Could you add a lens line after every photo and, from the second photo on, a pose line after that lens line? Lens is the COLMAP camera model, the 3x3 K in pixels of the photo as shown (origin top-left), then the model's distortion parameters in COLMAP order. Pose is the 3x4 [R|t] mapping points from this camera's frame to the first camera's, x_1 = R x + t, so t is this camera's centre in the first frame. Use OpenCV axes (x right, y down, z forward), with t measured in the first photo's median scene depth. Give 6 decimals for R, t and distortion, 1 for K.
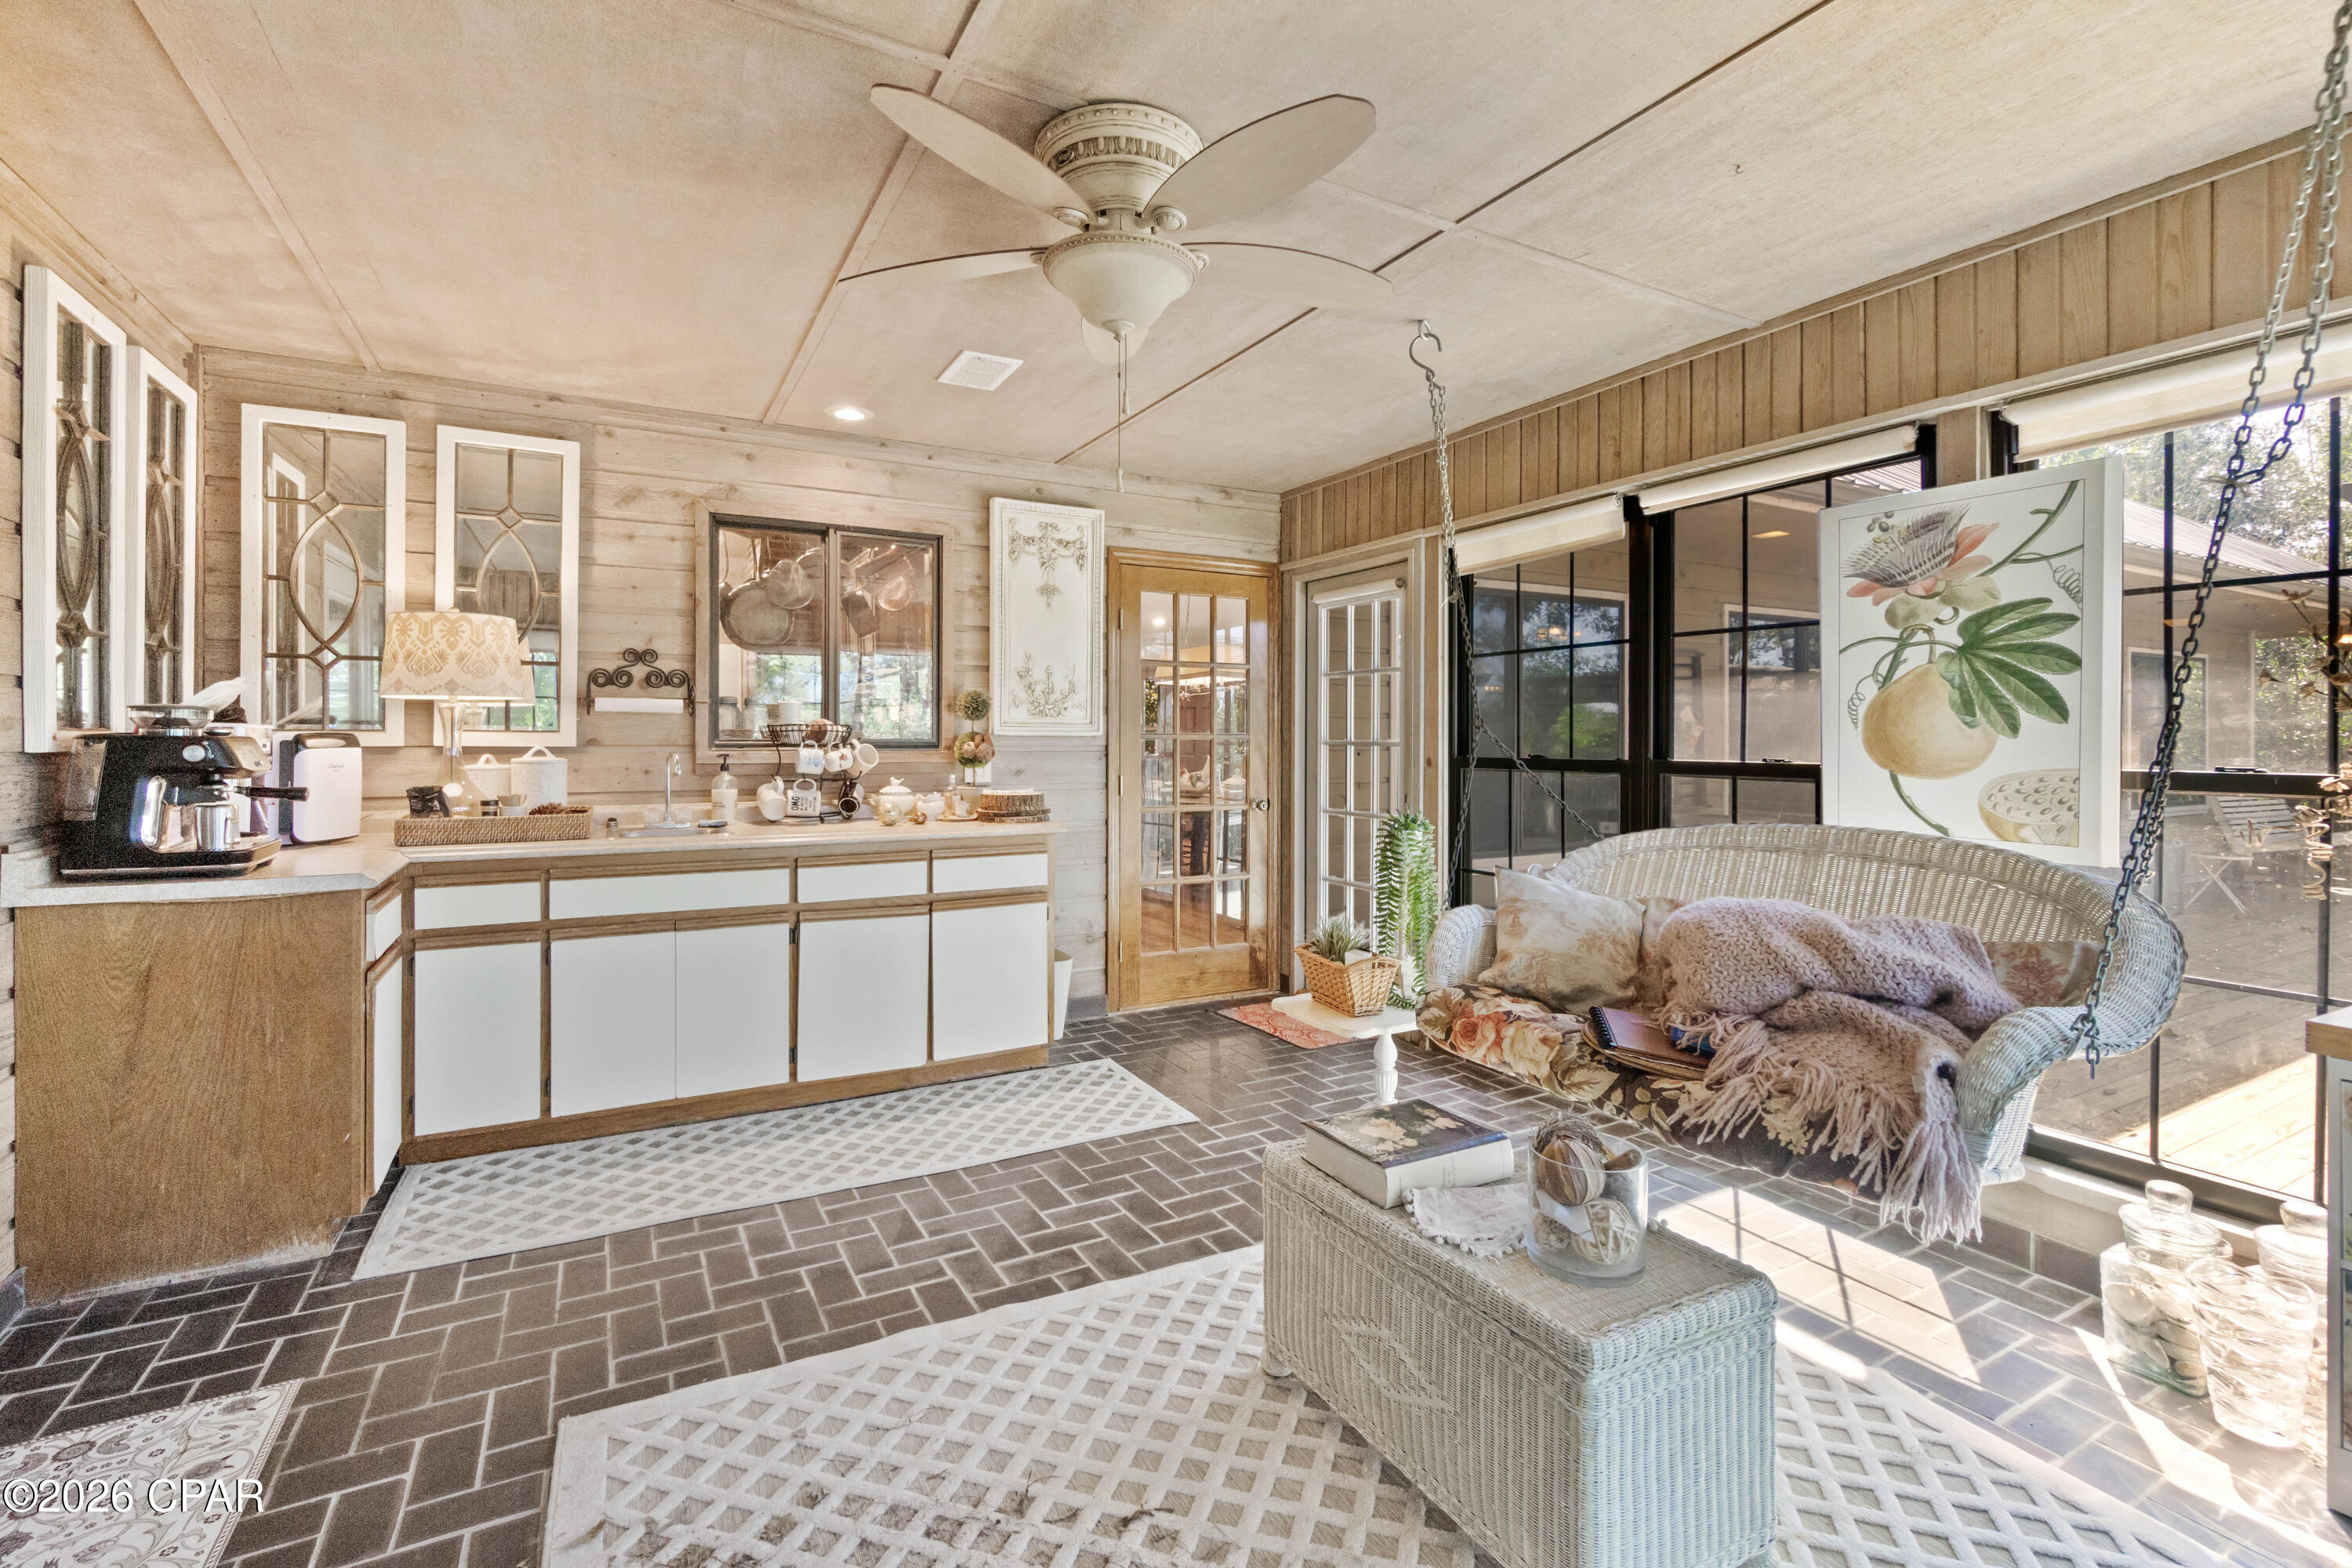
lens RADIAL K [[1016.6, 0, 1146.3], [0, 1016.6, 740.8], [0, 0, 1]] dist [-0.007275, 0.002816]
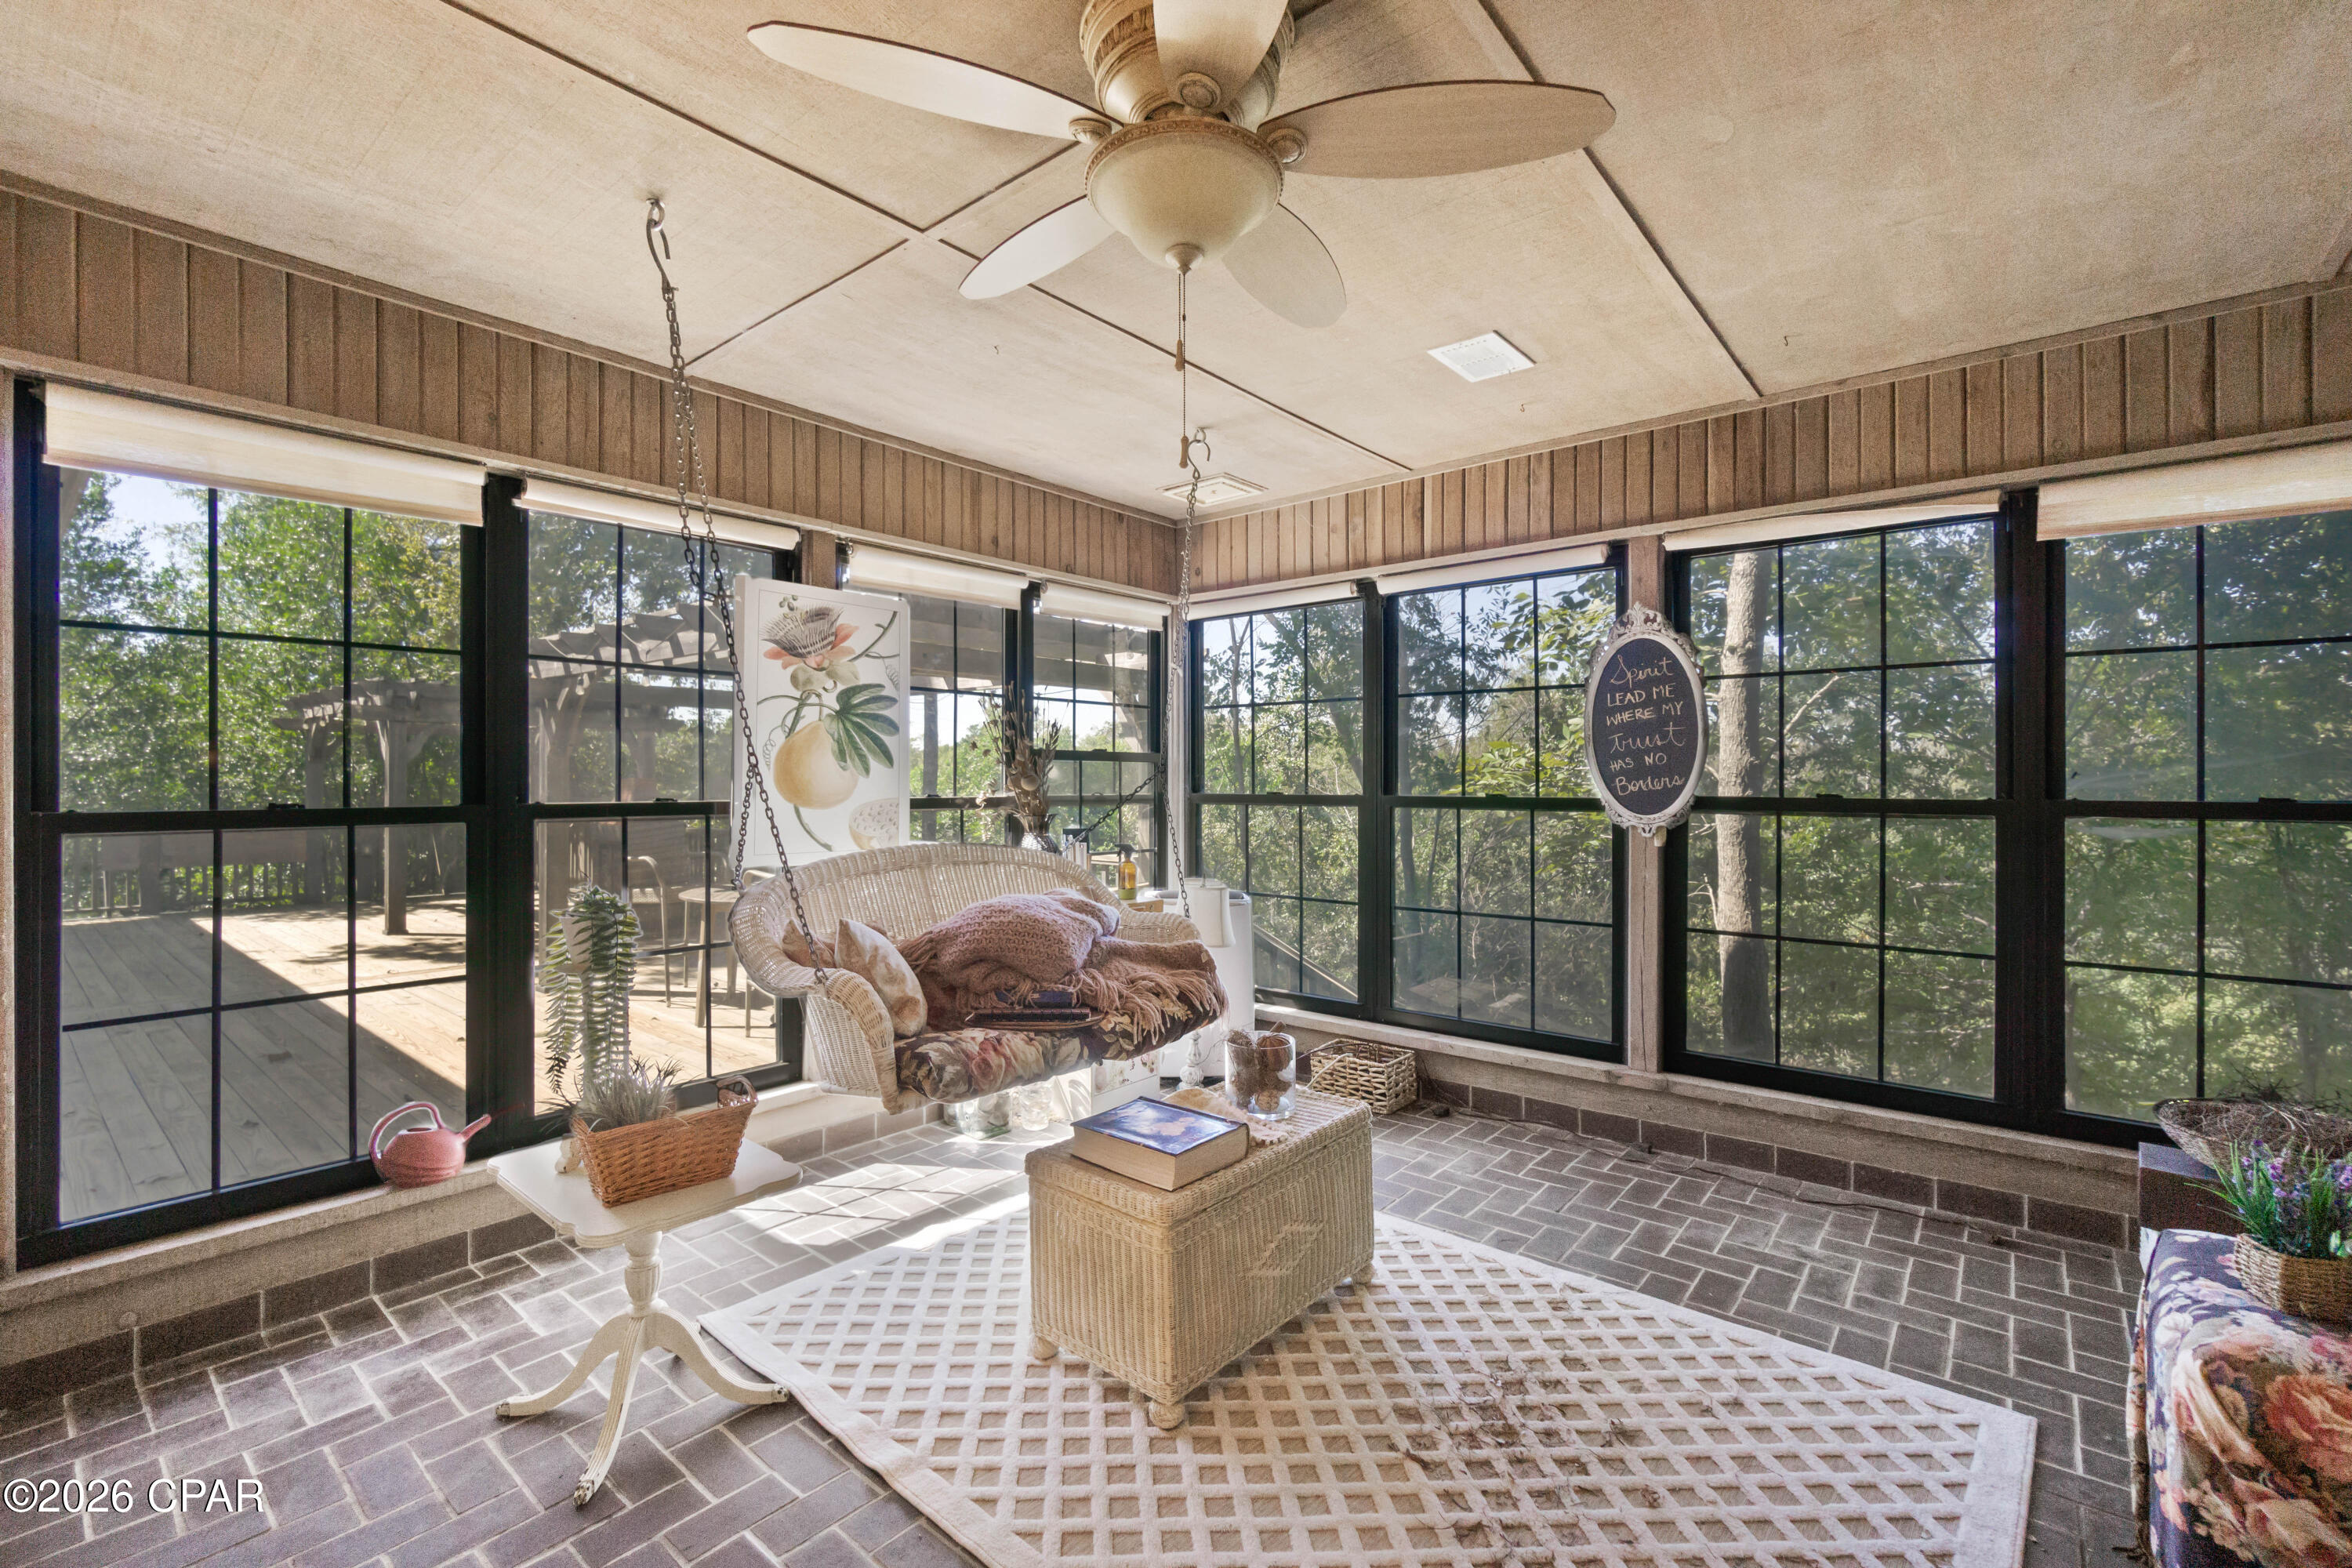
lens RADIAL K [[1016.6, 0, 1177.7], [0, 1016.6, 775.6], [0, 0, 1]] dist [-0.007275, 0.002816]
pose [[-0.371794, -0.001738, 0.928314, -0.630889], [-0.001156, 0.999998, 0.001409, -0.008015], [-0.928315, -0.000549, -0.371795, 1.084388]]
